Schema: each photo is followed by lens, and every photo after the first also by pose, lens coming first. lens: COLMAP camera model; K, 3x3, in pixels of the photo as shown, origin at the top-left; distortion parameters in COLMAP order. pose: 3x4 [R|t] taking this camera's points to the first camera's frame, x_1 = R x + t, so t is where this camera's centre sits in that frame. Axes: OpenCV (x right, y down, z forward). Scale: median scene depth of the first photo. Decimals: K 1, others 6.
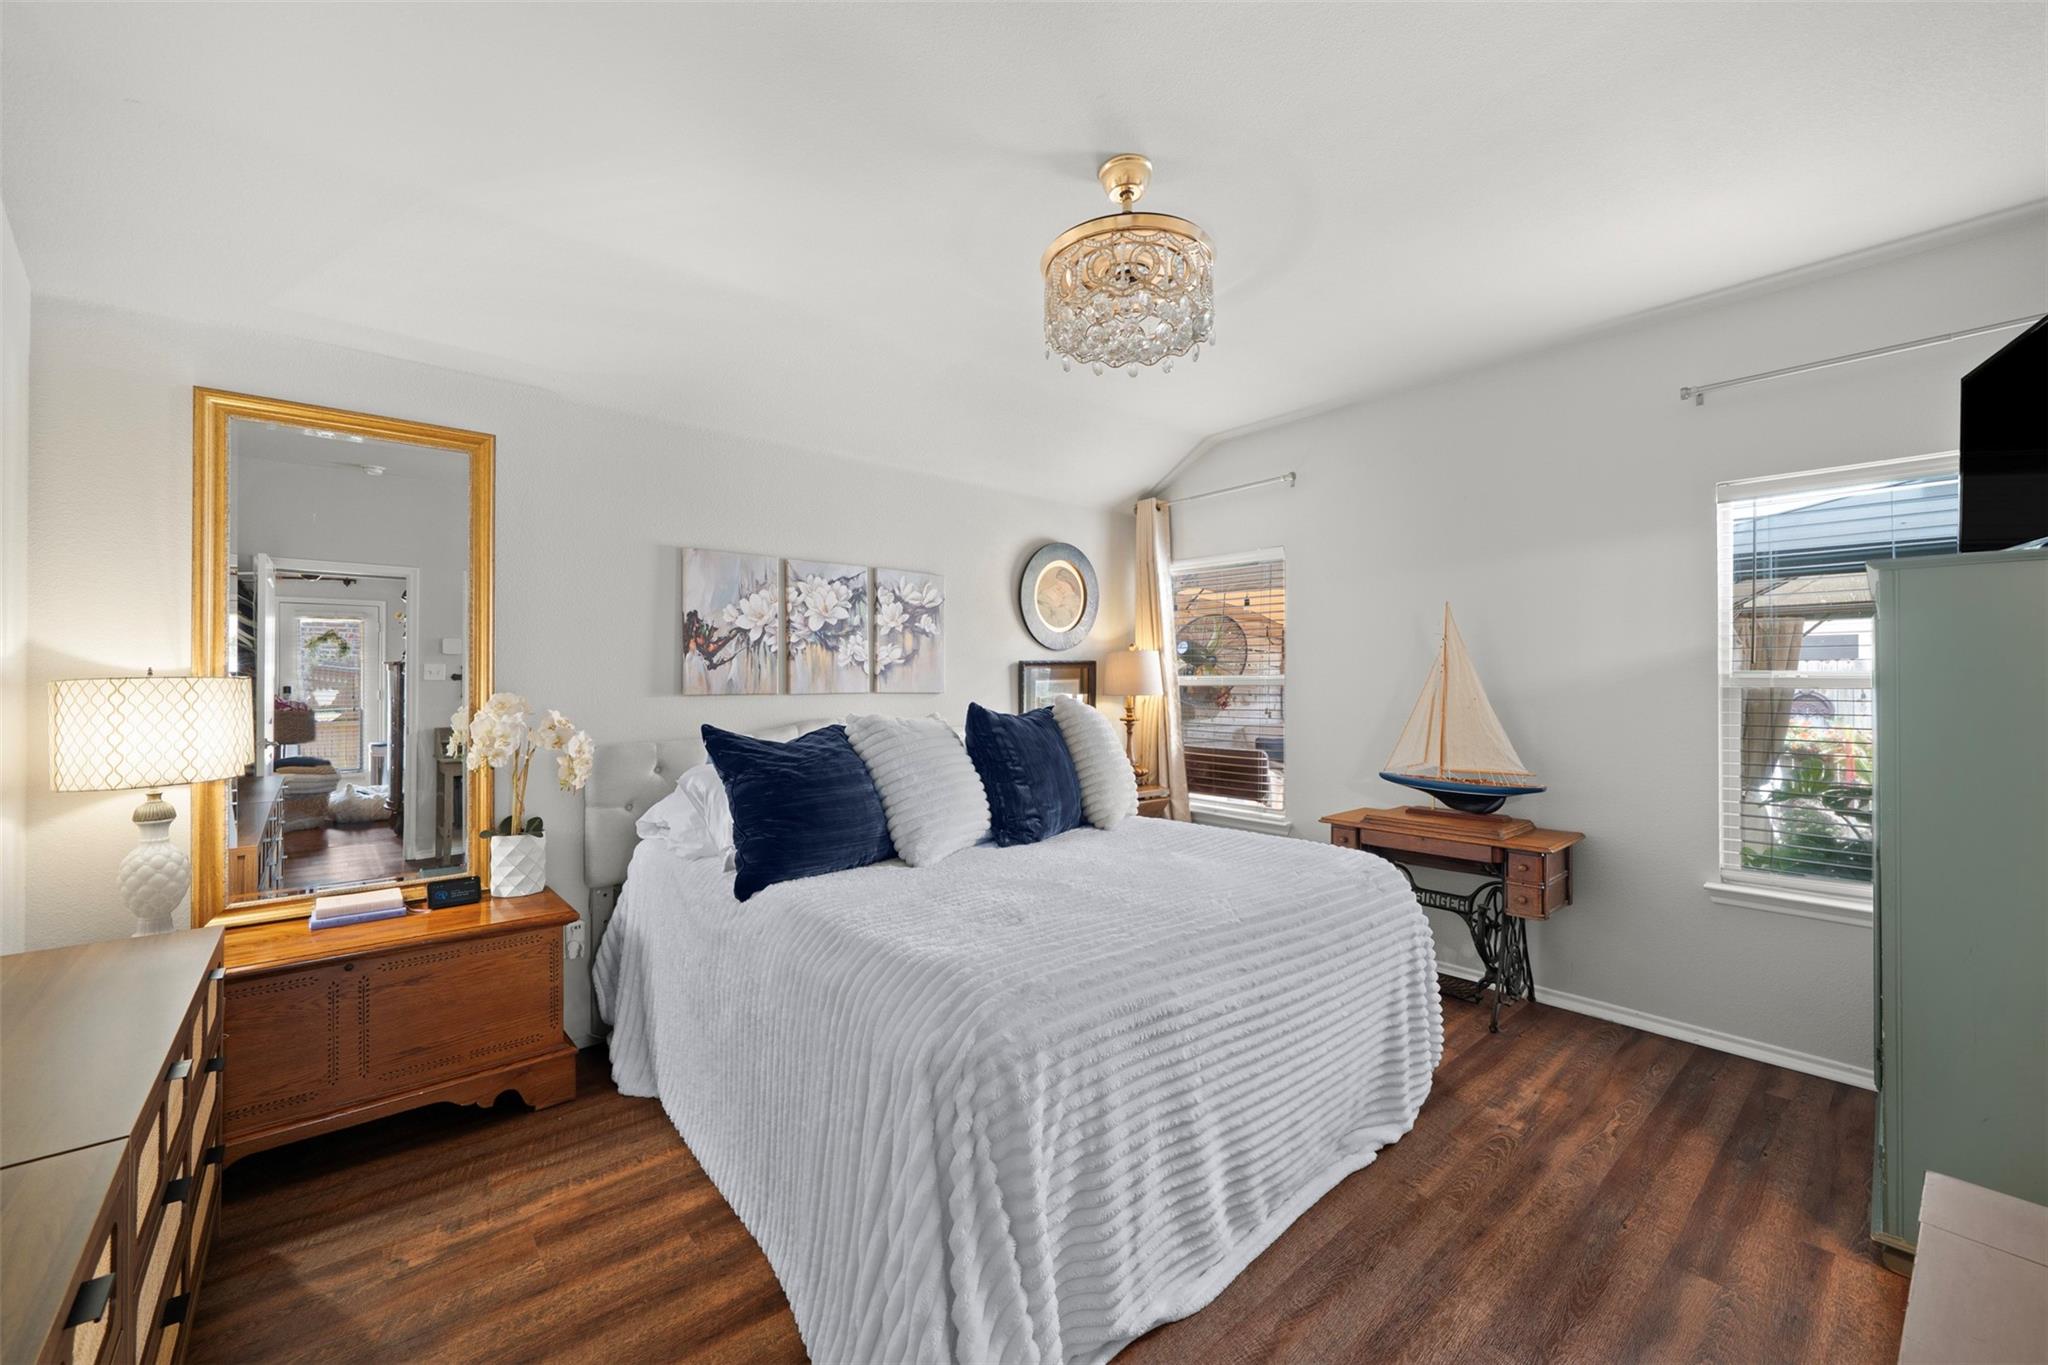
lens RADIAL K [[787.6, 0, 1025.9], [0, 787.6, 676.5], [0, 0, 1]] dist [-0.002772, -0.000996]
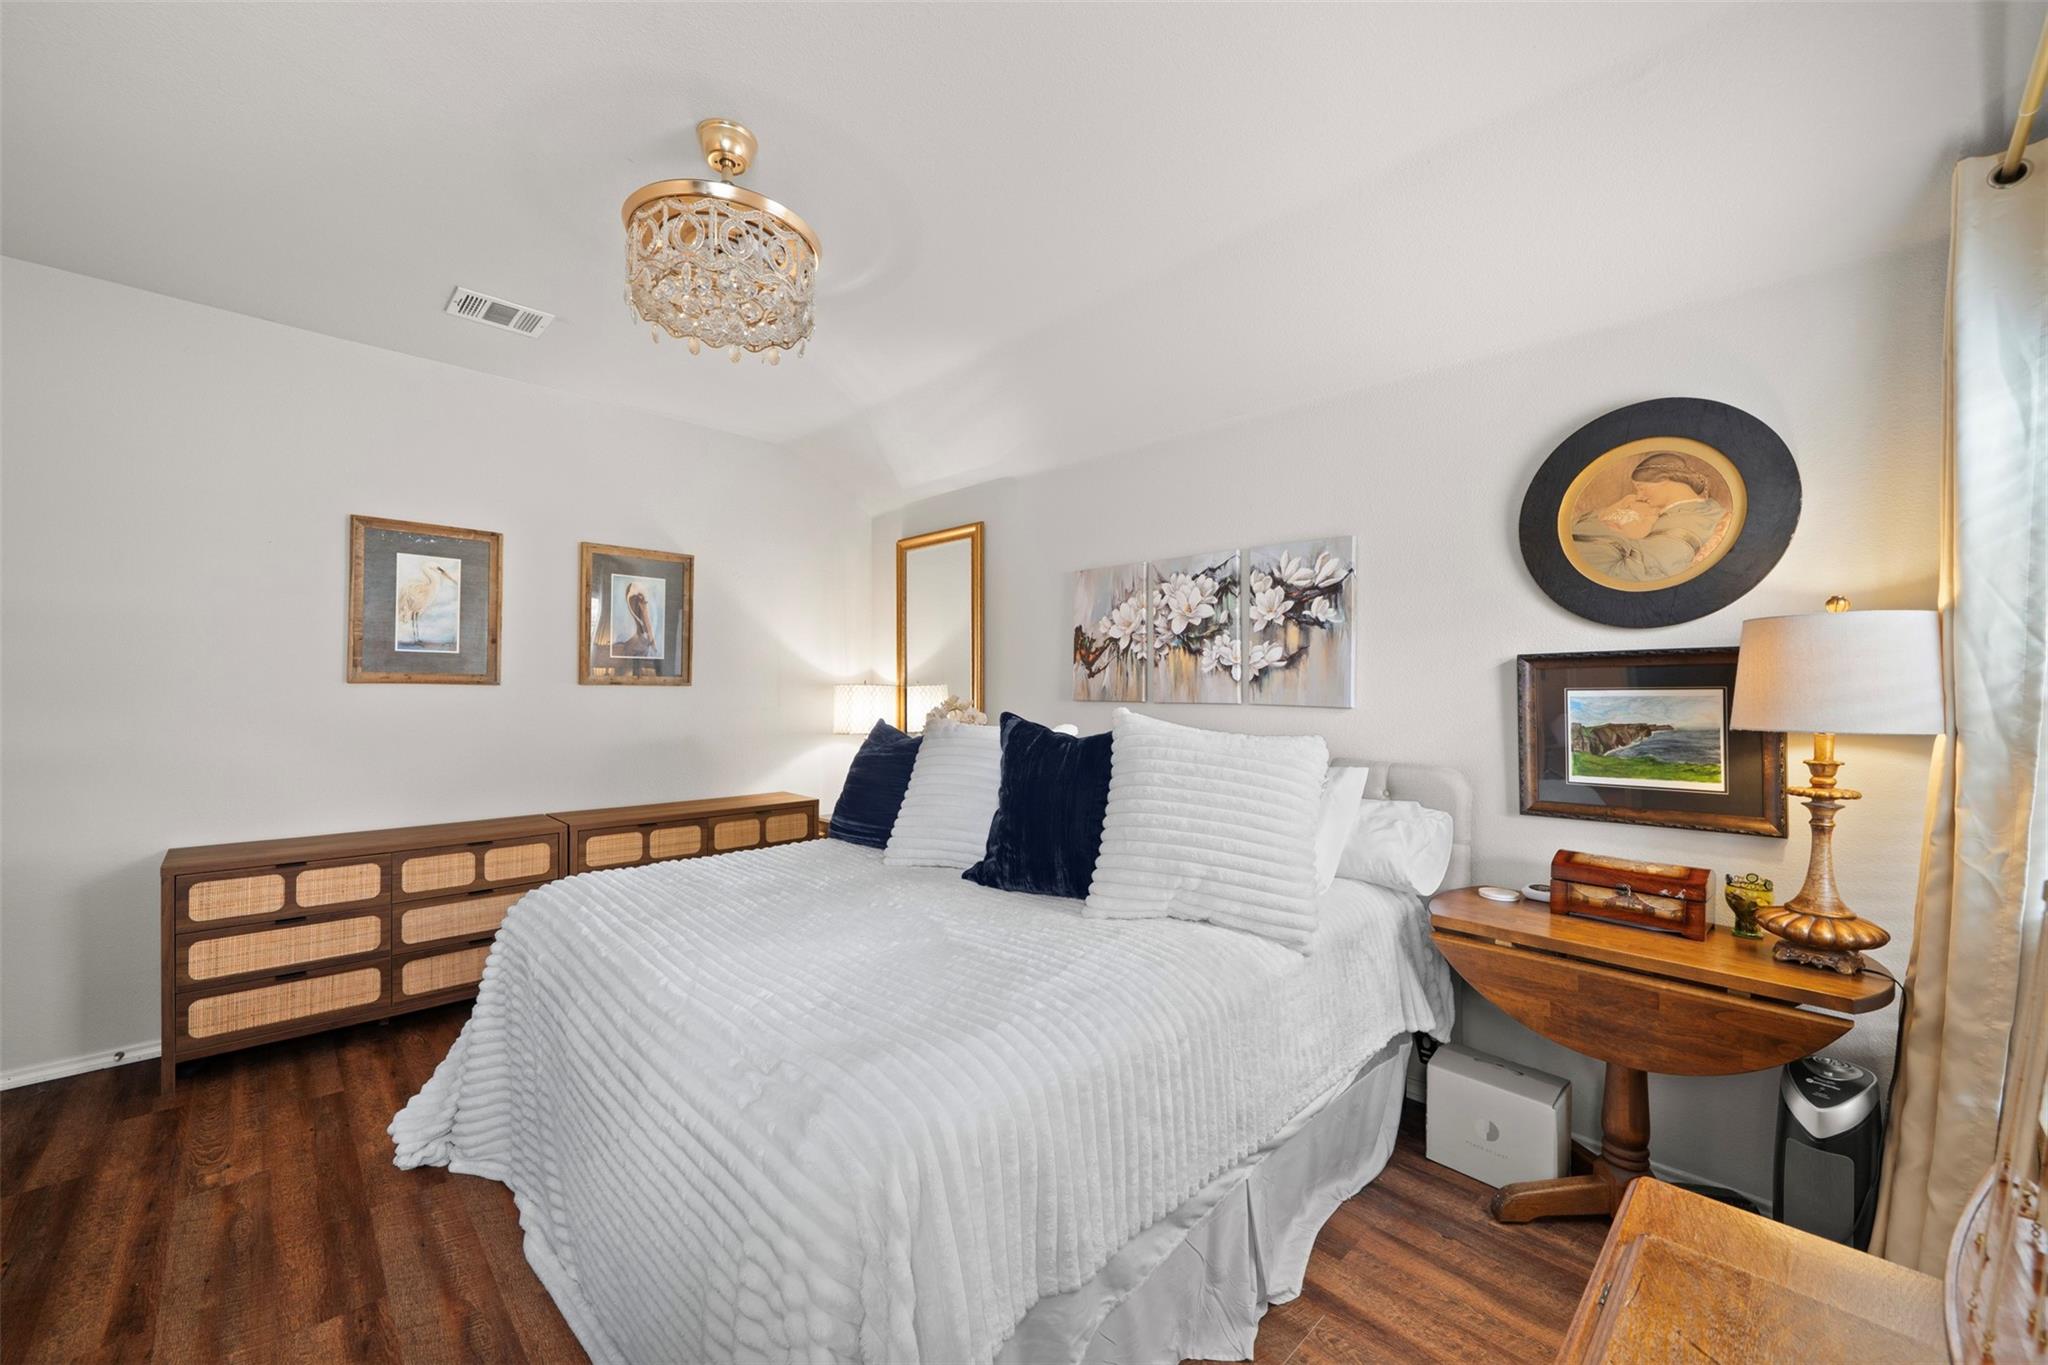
lens RADIAL K [[787.6, 0, 1005.1], [0, 787.6, 688.1], [0, 0, 1]] dist [-0.002772, -0.000996]
pose [[0.049821, -0.000934, -0.998758, 0.618874], [-0.005883, 0.999982, -0.001229, 0.006870], [0.998741, 0.005937, 0.049815, 0.736803]]
